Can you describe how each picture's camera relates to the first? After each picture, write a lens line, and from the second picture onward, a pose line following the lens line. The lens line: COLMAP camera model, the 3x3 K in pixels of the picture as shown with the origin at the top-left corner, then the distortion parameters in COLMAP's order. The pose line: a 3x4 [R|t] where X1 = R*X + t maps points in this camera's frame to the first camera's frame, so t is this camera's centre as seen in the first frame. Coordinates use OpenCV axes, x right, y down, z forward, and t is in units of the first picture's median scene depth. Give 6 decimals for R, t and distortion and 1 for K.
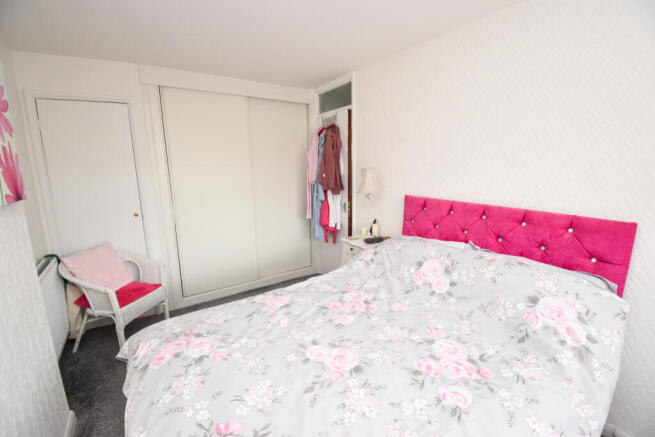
lens RADIAL K [[280.6, 0, 327.5], [0, 280.6, 218.5], [0, 0, 1]] dist [-0.041476, -0.000712]
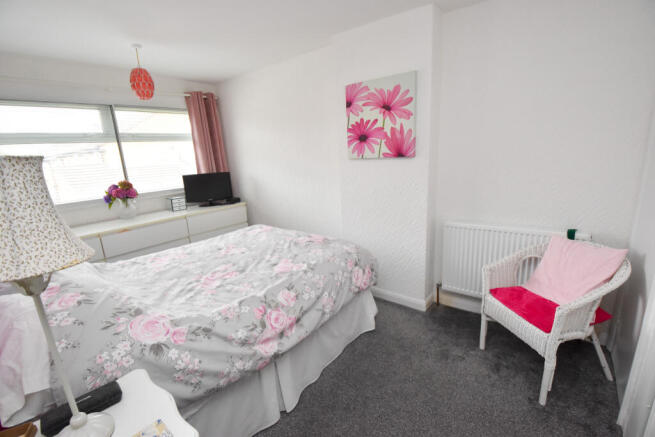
lens RADIAL K [[280.6, 0, 327.5], [0, 280.6, 218.5], [0, 0, 1]] dist [-0.041476, -0.000712]
pose [[-0.940647, 0.125614, -0.315286, -0.014164], [-0.013770, 0.914093, 0.405270, -0.329312], [0.339108, 0.385558, -0.858109, 1.939401]]
